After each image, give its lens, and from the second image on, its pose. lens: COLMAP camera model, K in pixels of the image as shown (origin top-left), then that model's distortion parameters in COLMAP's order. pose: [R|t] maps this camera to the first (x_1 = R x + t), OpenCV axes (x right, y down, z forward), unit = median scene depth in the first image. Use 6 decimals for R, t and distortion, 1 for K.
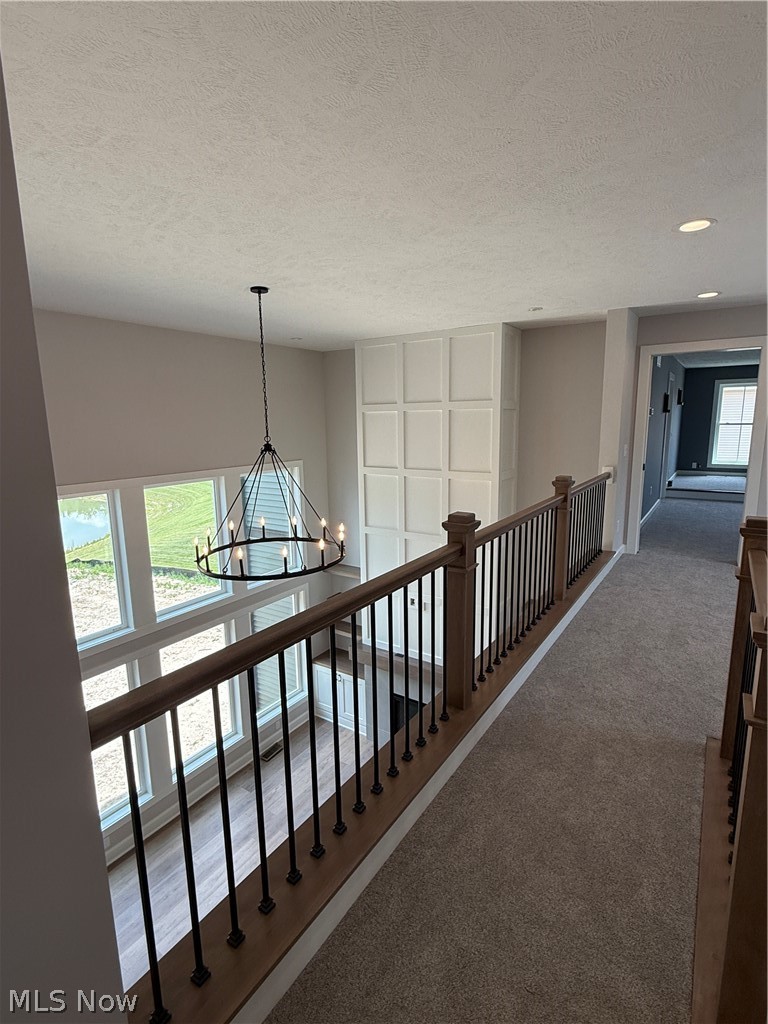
lens RADIAL K [[505.4, 0, 382.0], [0, 505.4, 510.7], [0, 0, 1]] dist [0.006608, -0.000833]
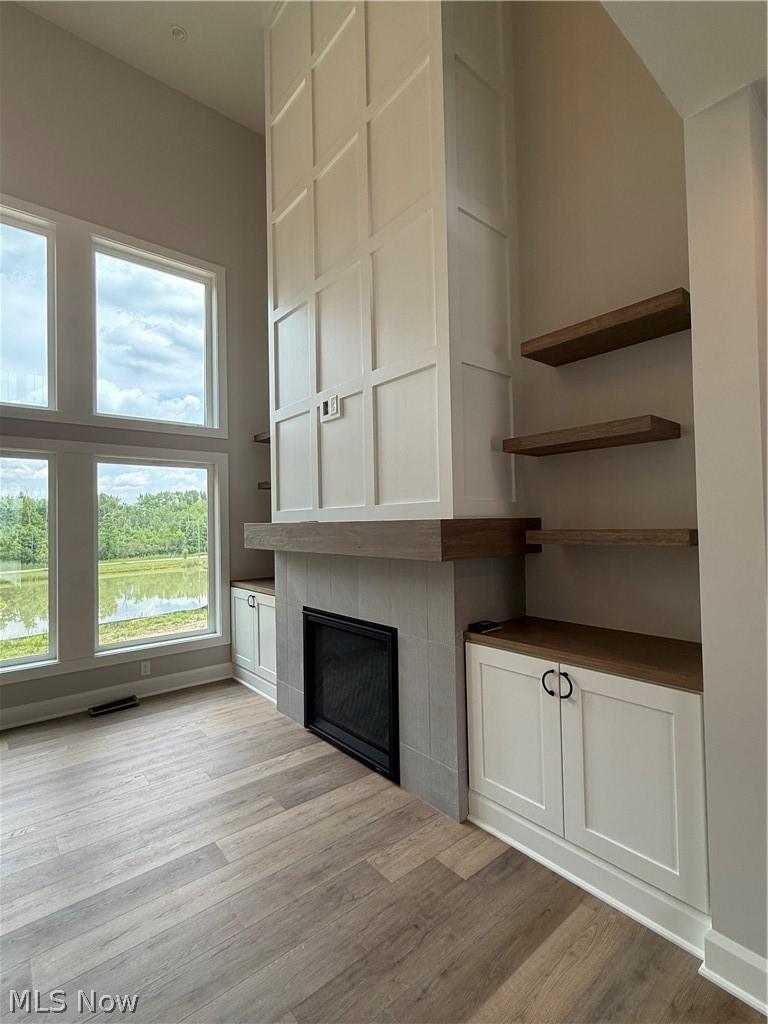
lens RADIAL K [[476.9, 0, 383.8], [0, 476.9, 517.5], [0, 0, 1]] dist [0.003866, -0.000561]
pose [[0.959711, -0.005853, -0.280930, 0.249563], [-0.044810, 0.983800, -0.173578, 0.367677], [0.277395, 0.179173, 0.943901, 0.564931]]
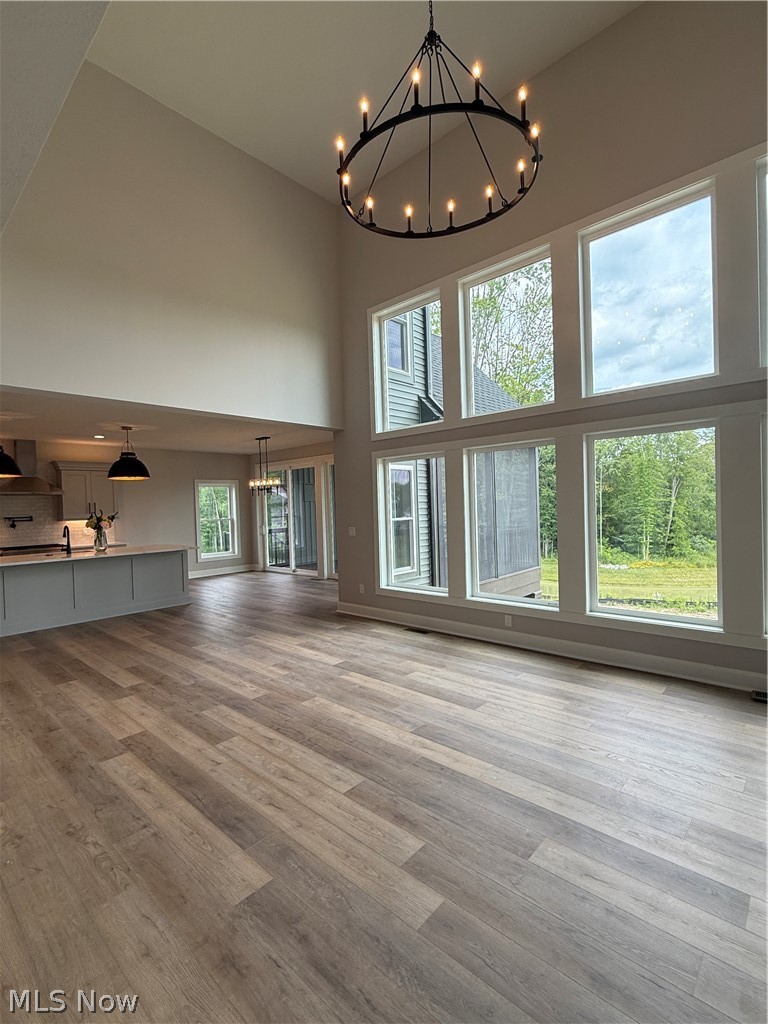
lens RADIAL K [[476.9, 0, 386.2], [0, 476.9, 517.0], [0, 0, 1]] dist [0.003866, -0.000561]
pose [[-0.147962, 0.044481, -0.987992, 0.323478], [-0.135842, 0.988606, 0.064852, 0.340396], [0.979619, 0.143807, -0.140233, 0.694876]]
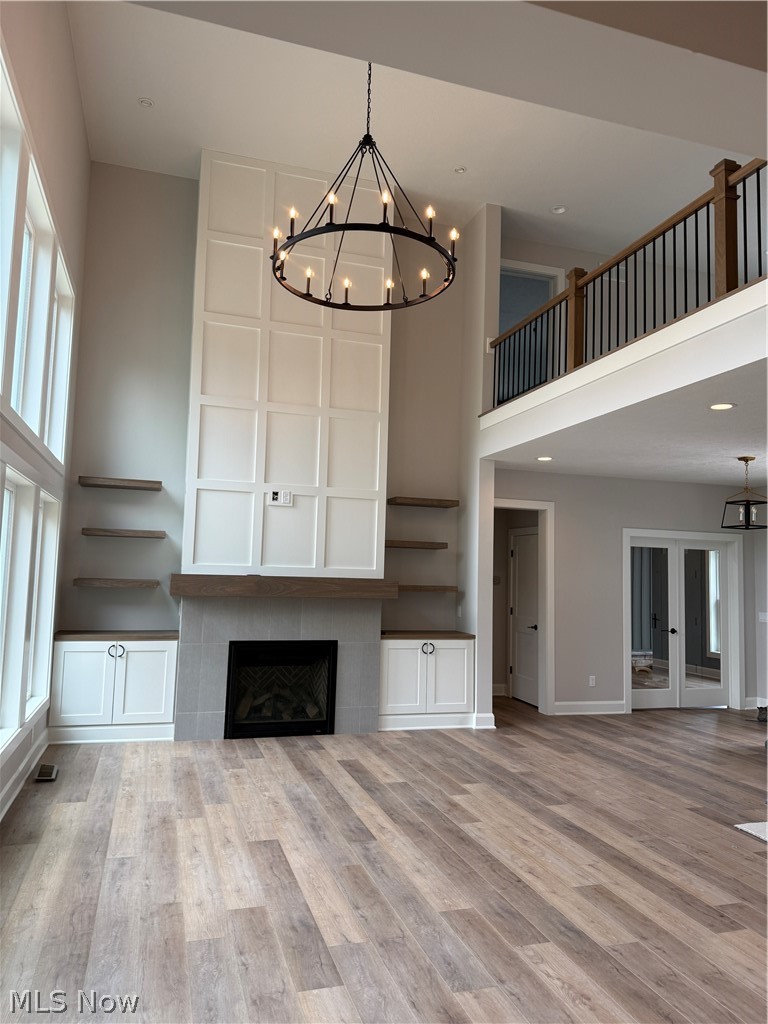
lens RADIAL K [[719.5, 0, 378.6], [0, 719.5, 496.4], [0, 0, 1]] dist [0.025995, -0.034682]
pose [[0.632577, 0.116213, 0.765729, -0.644174], [0.096701, 0.969091, -0.226962, 0.429735], [-0.768437, 0.217618, 0.601787, 0.241081]]
